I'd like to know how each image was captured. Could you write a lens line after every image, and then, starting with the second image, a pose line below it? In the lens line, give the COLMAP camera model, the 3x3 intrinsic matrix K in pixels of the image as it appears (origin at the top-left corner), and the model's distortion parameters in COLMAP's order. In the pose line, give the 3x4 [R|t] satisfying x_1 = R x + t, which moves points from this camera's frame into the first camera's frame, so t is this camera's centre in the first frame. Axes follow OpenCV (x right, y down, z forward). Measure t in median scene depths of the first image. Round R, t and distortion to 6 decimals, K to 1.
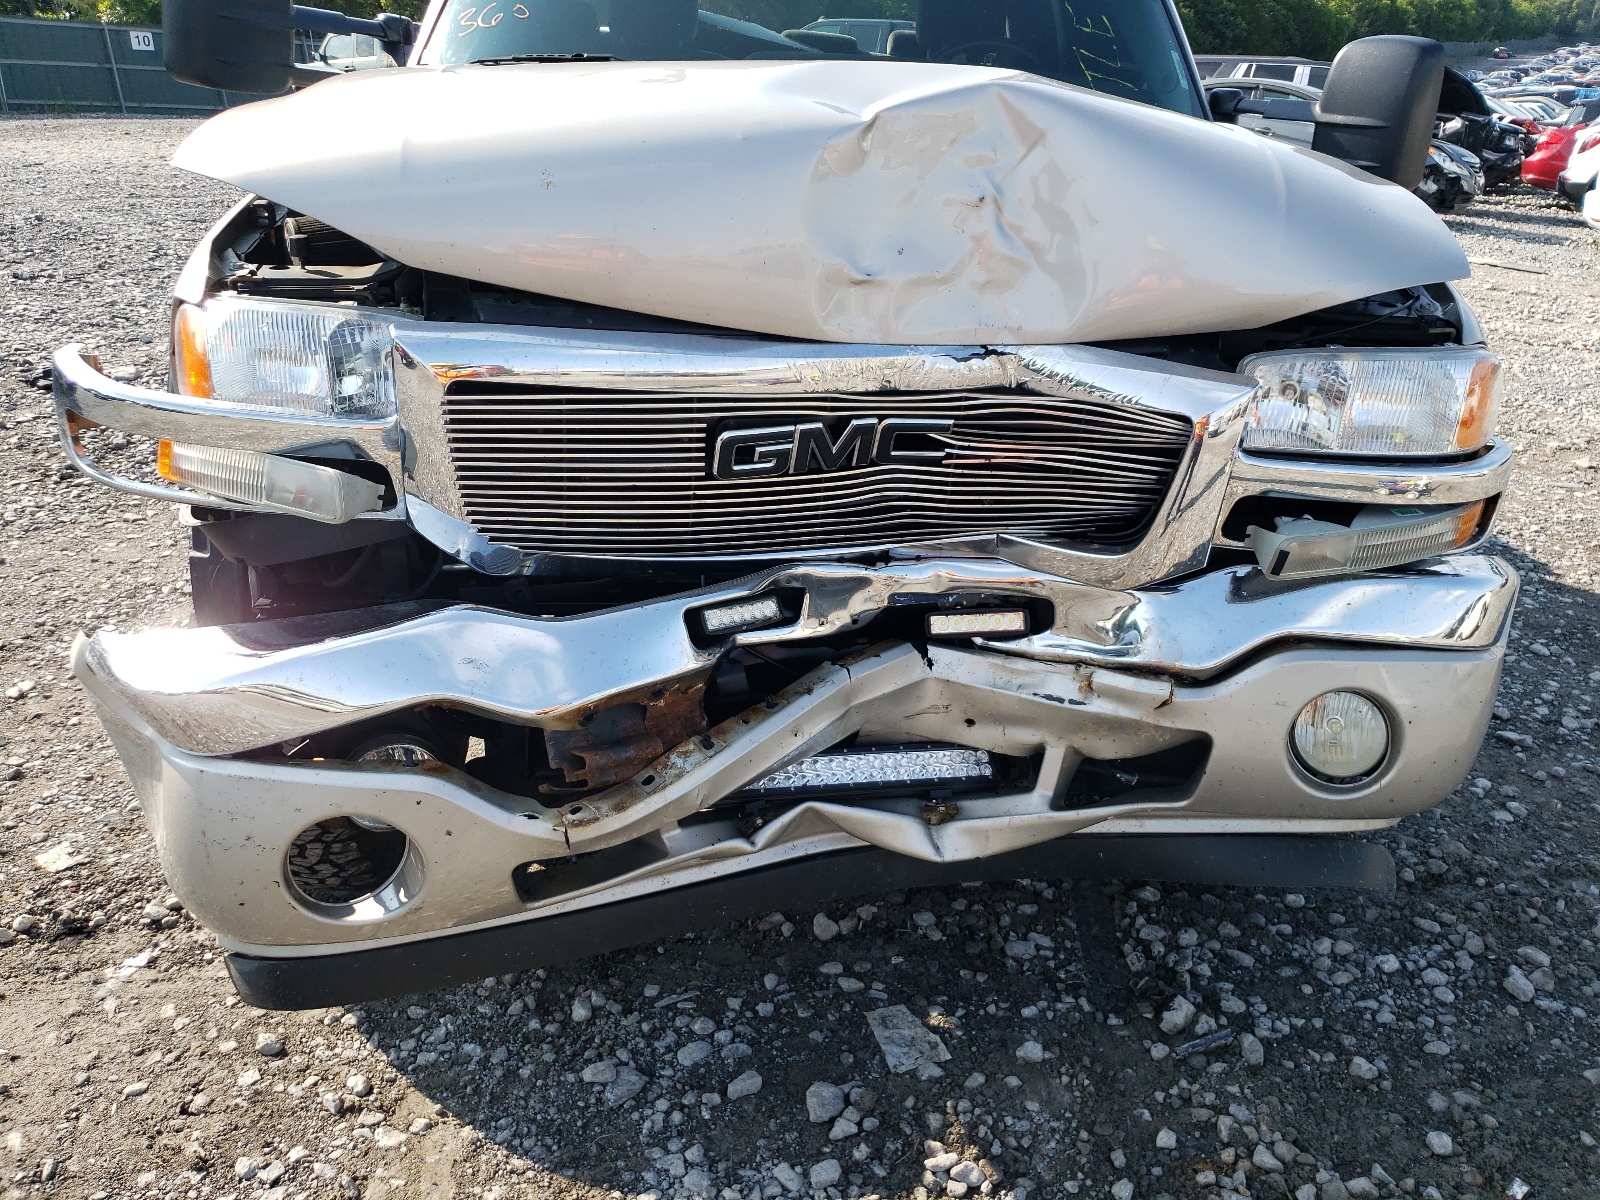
lens RADIAL K [[1292.1, 0, 831.1], [0, 1292.1, 597.3], [0, 0, 1]] dist [0.016009, 0.006048]
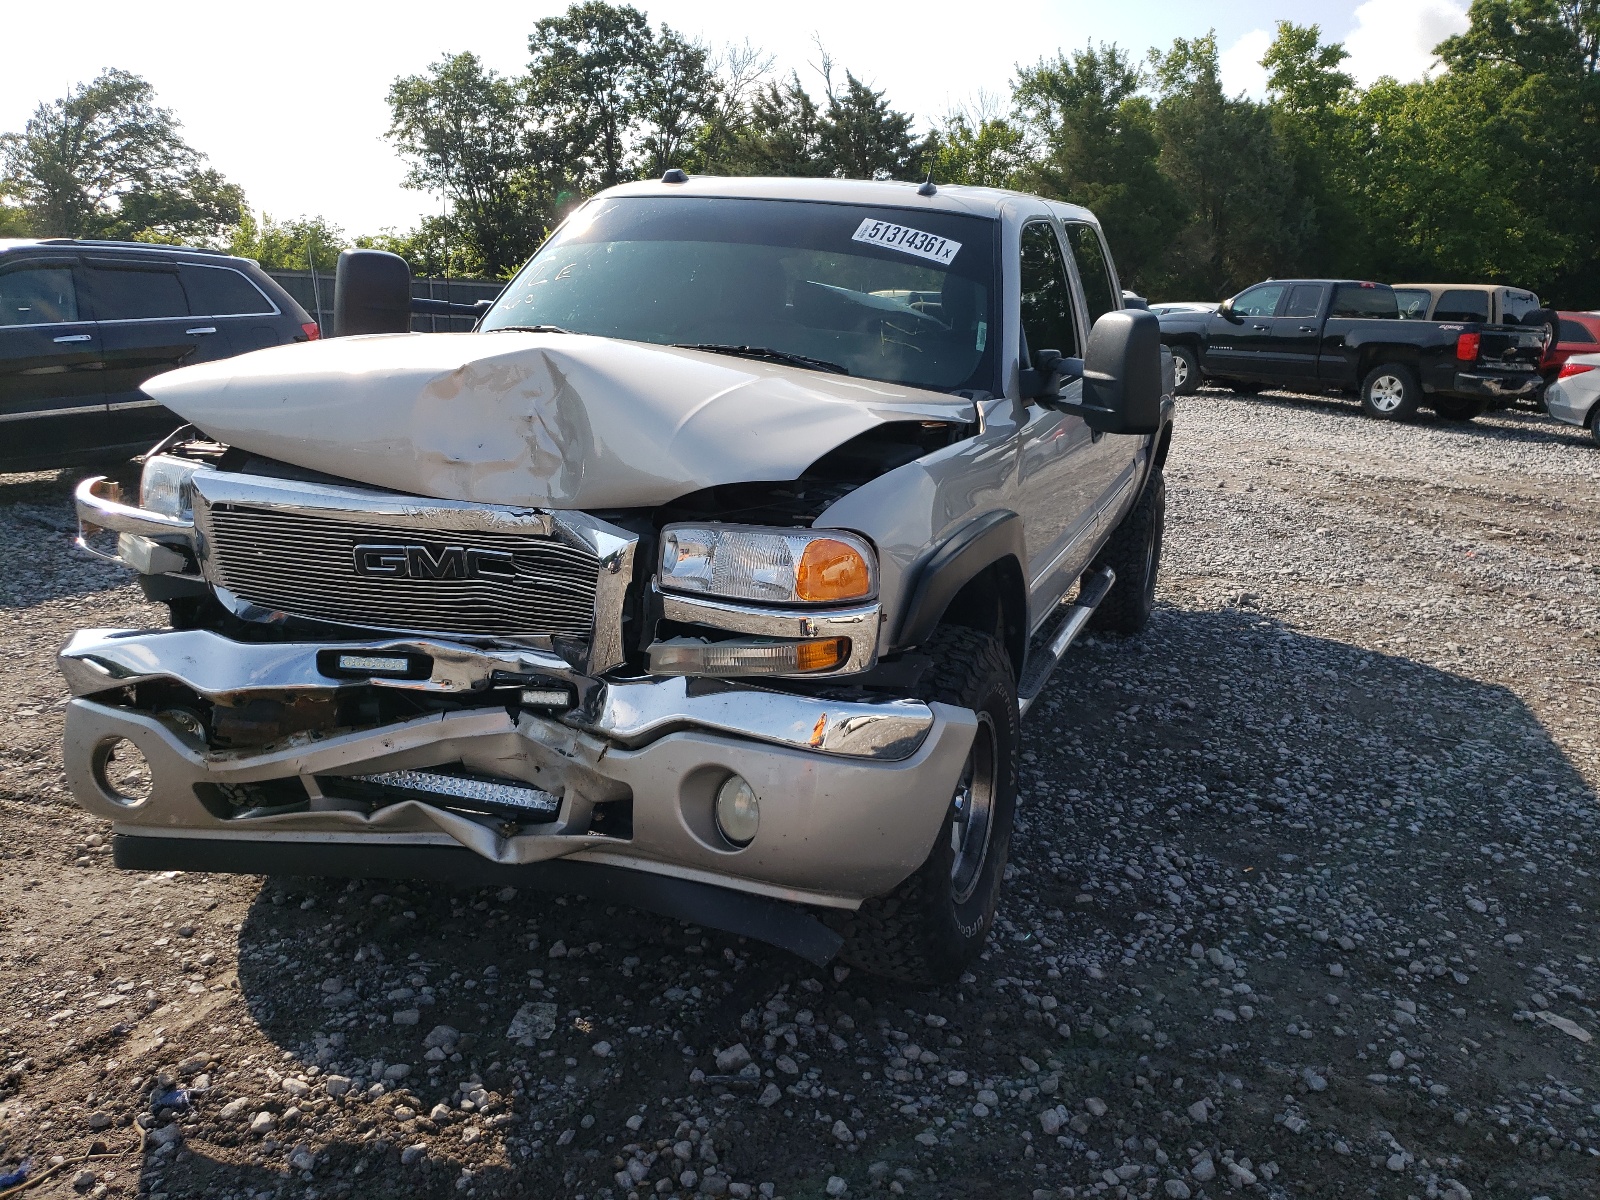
lens RADIAL K [[1306.1, 0, 810.4], [0, 1306.1, 602.0], [0, 0, 1]] dist [-0.005578, 0.050608]
pose [[0.904314, 0.088002, -0.417698, 0.973214], [-0.160477, 0.976826, -0.141630, 0.073355], [0.395554, 0.195108, 0.897480, -0.209357]]
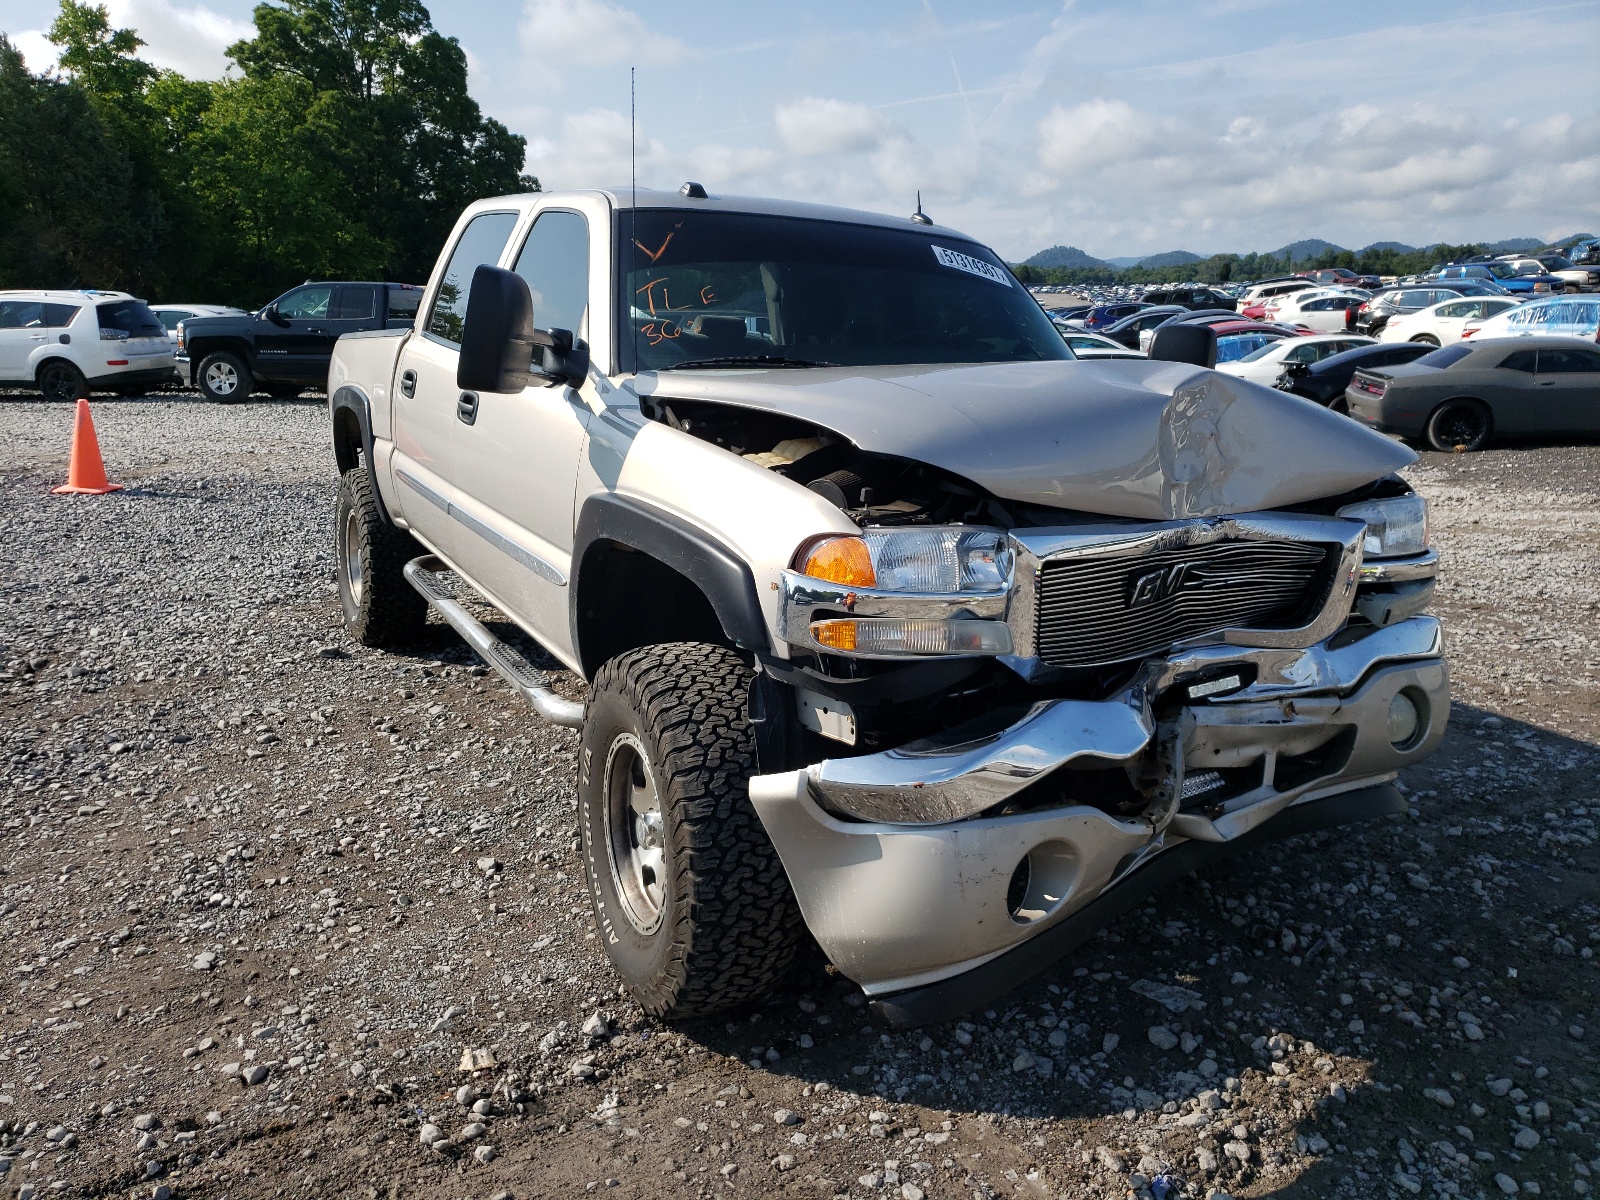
lens RADIAL K [[1306.1, 0, 810.4], [0, 1306.1, 602.0], [0, 0, 1]] dist [-0.005578, 0.050608]
pose [[0.892930, -0.117595, 0.434565, -1.020037], [0.189001, 0.974017, -0.124780, 0.024950], [-0.408600, 0.193553, 0.891955, -0.259724]]
